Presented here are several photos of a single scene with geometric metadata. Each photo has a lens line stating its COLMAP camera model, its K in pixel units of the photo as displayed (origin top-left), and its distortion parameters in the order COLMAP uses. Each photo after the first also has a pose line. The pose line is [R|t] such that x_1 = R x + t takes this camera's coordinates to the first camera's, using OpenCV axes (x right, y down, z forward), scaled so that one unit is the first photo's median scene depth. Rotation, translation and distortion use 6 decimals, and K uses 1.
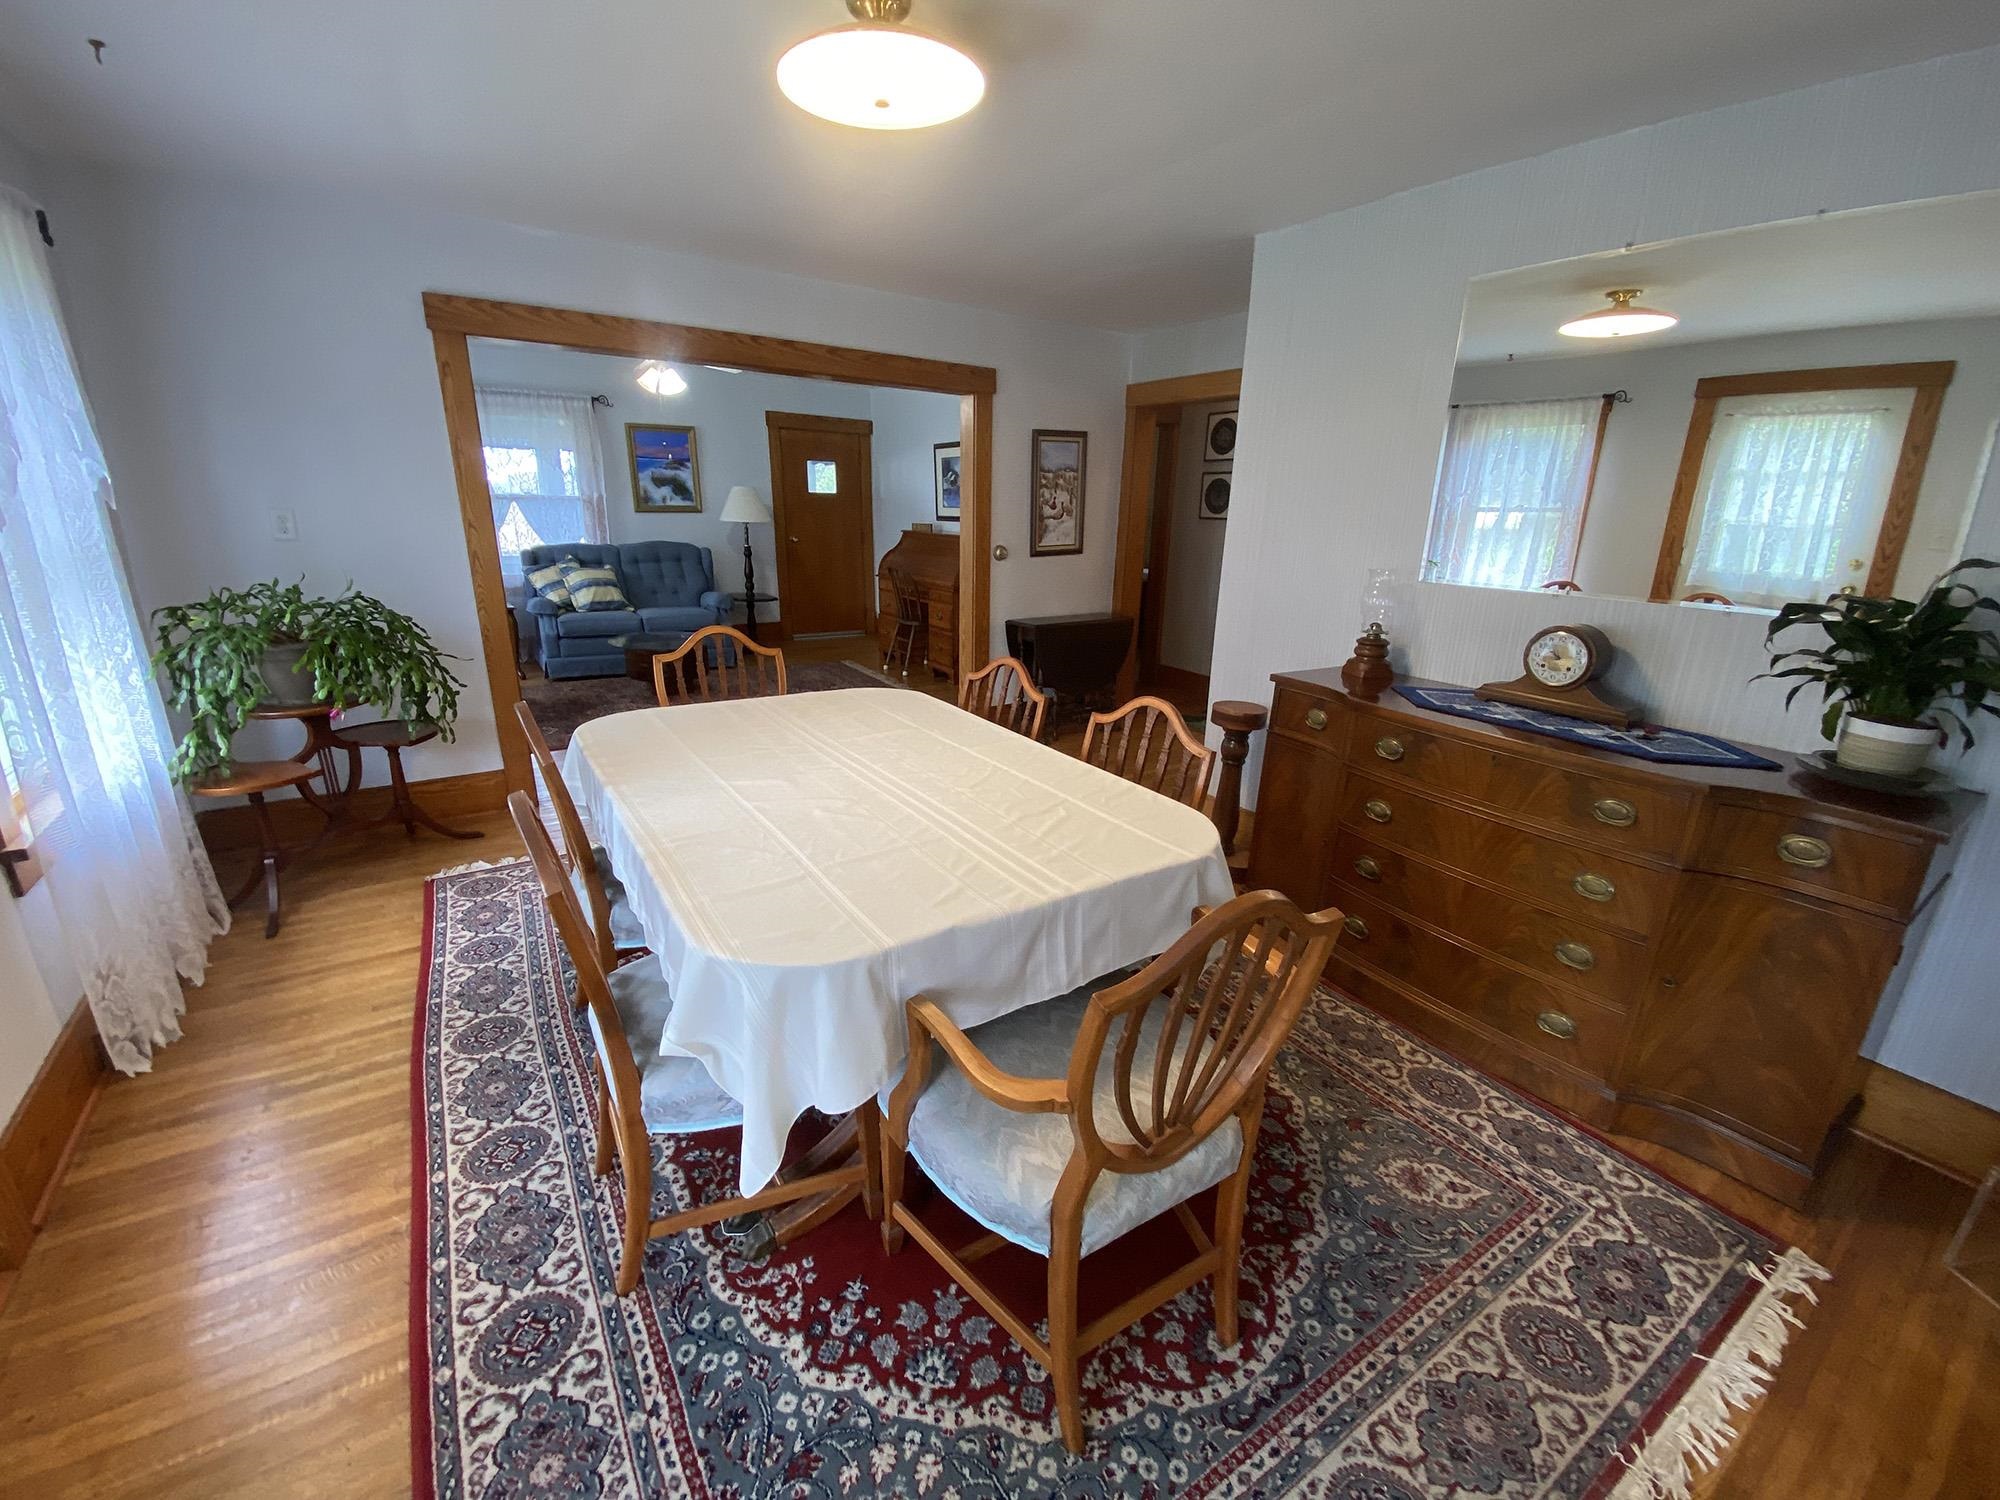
lens RADIAL K [[812.0, 0, 988.5], [0, 812.0, 752.2], [0, 0, 1]] dist [0.013028, -0.018504]
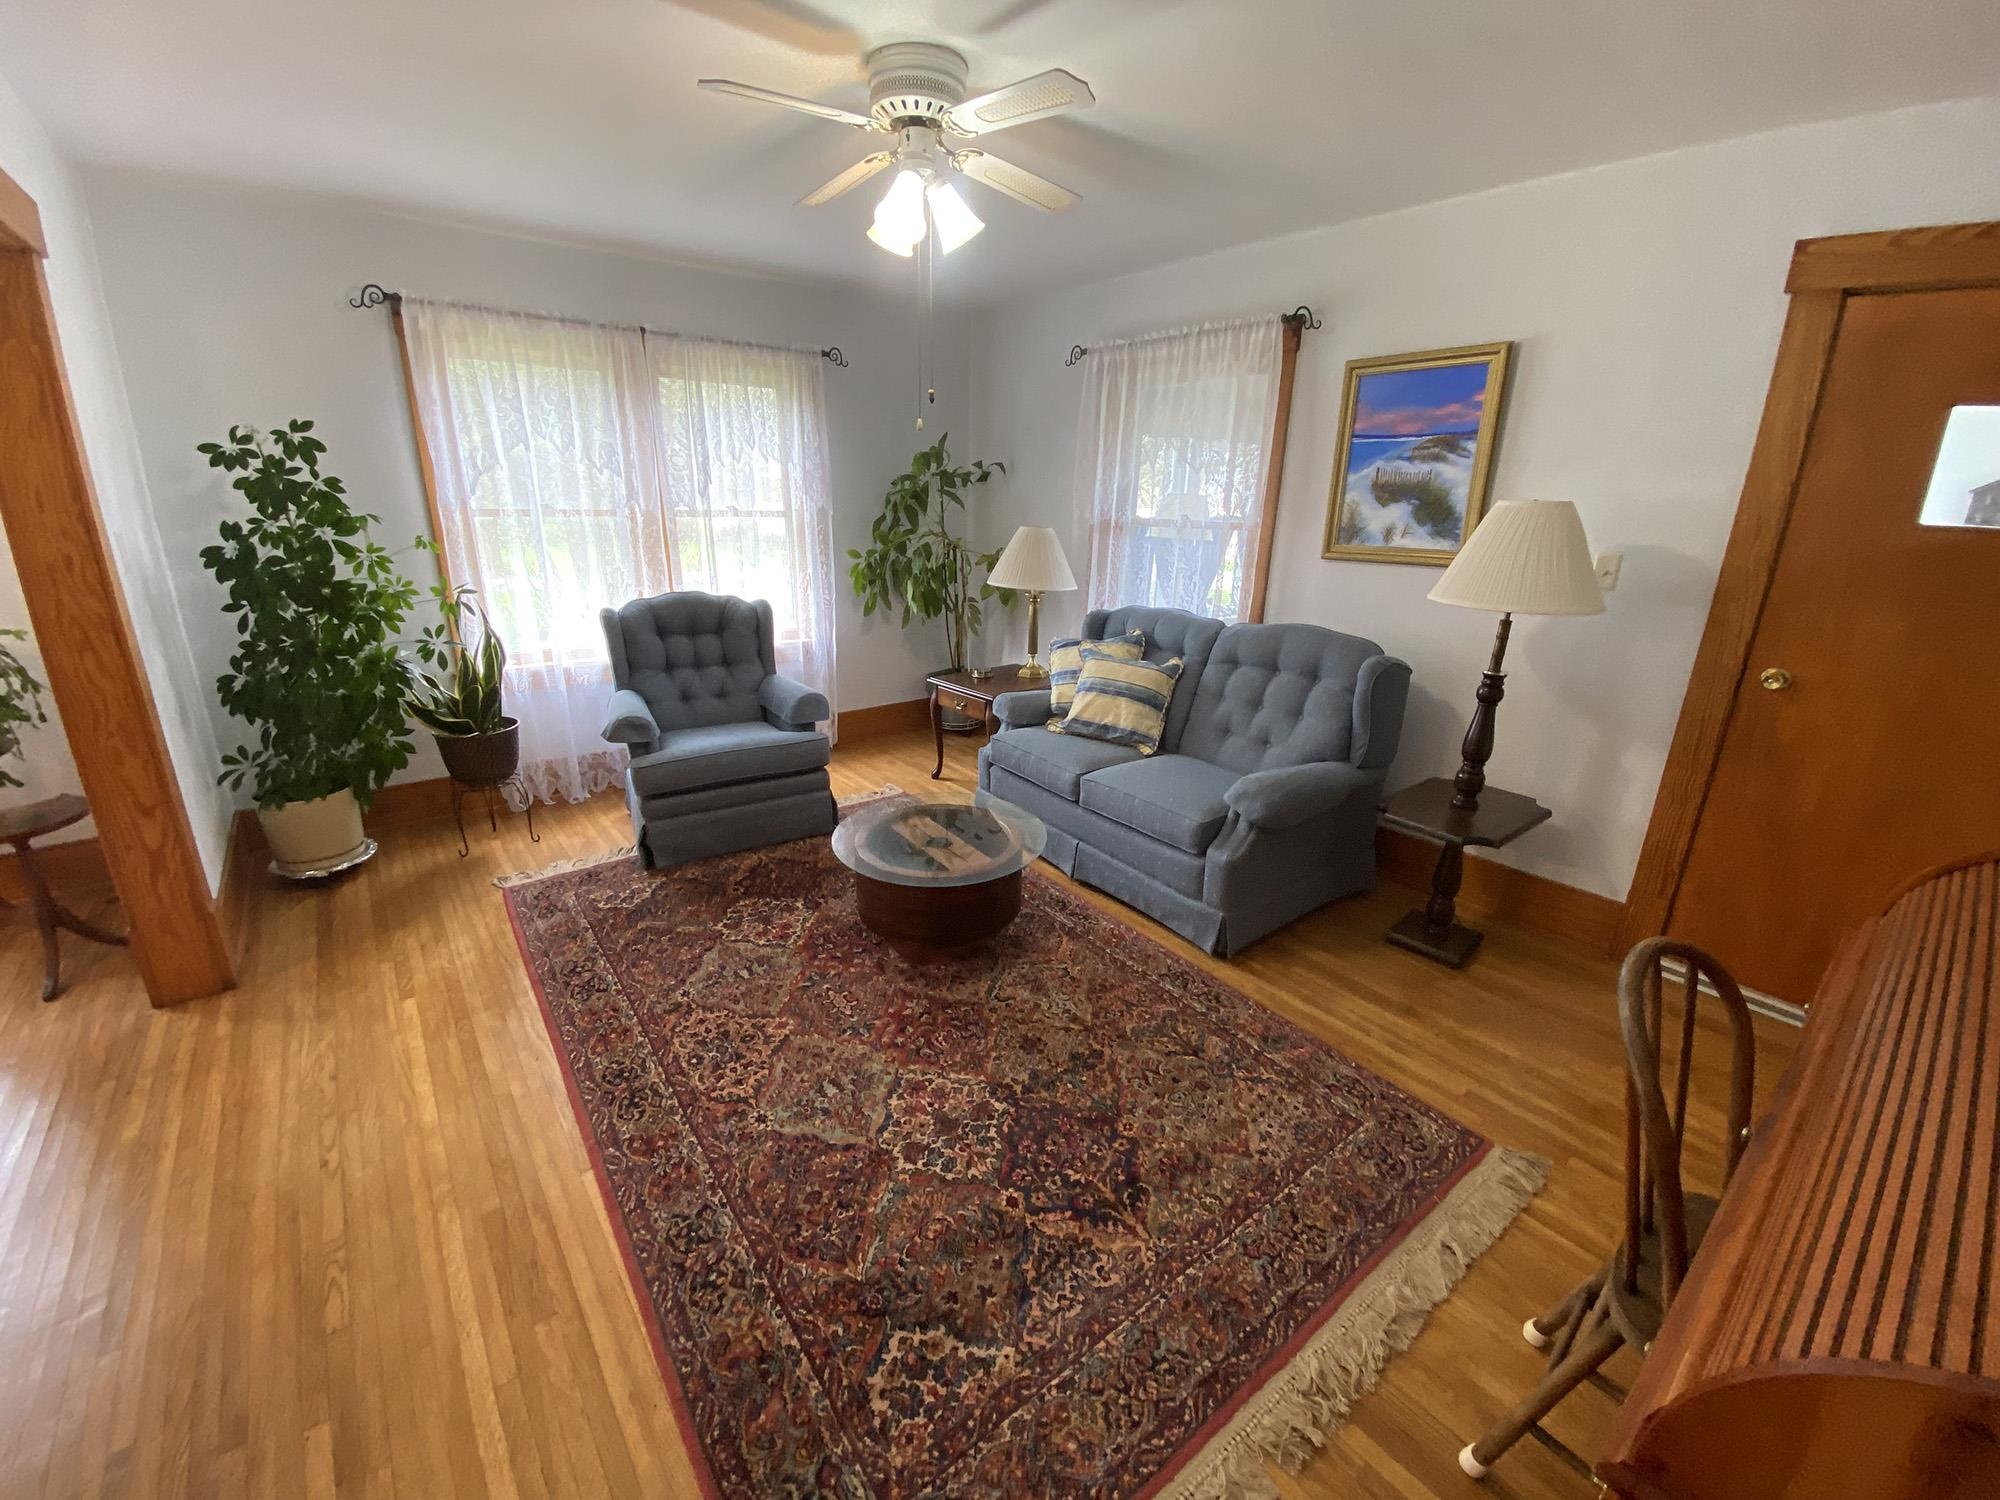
lens RADIAL K [[806.3, 0, 995.6], [0, 806.3, 745.7], [0, 0, 1]] dist [0.032165, -0.029181]
pose [[0.085406, 0.278797, -0.956545, 0.029354], [-0.307808, 0.920472, 0.240800, -0.359157], [0.947607, 0.273867, 0.164429, 1.111316]]
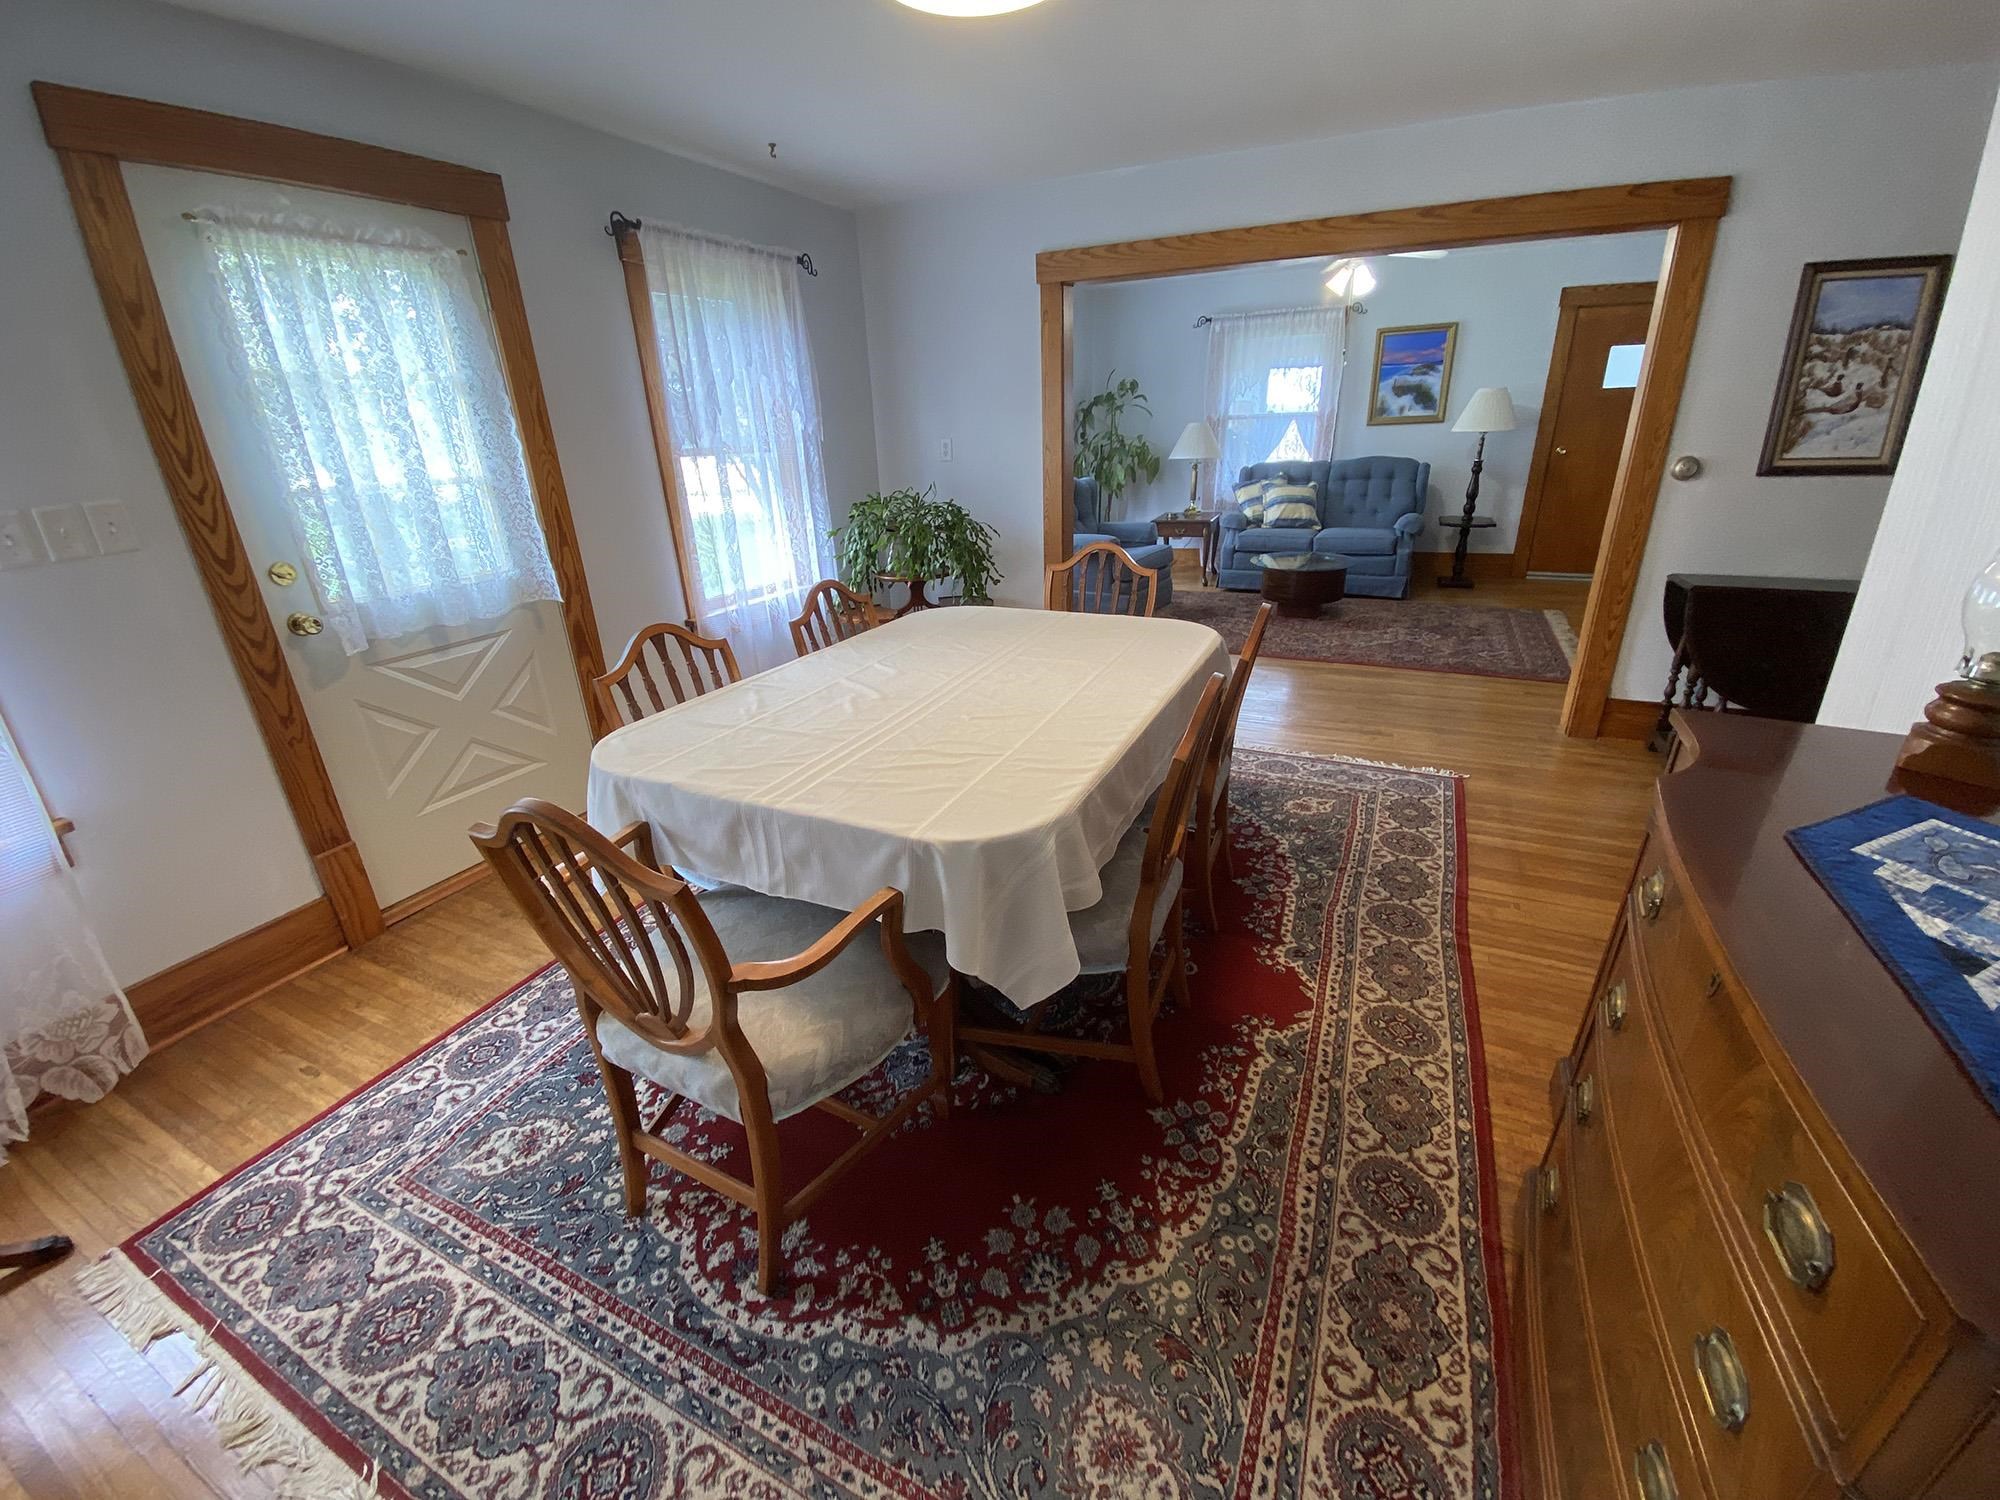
lens RADIAL K [[798.0, 0, 987.5], [0, 798.0, 751.9], [0, 0, 1]] dist [0.008825, -0.017817]
pose [[0.507667, 0.282545, -0.813906, 0.306465], [-0.200115, 0.957530, 0.207583, -0.046787], [0.837990, 0.057491, 0.542648, 0.195123]]
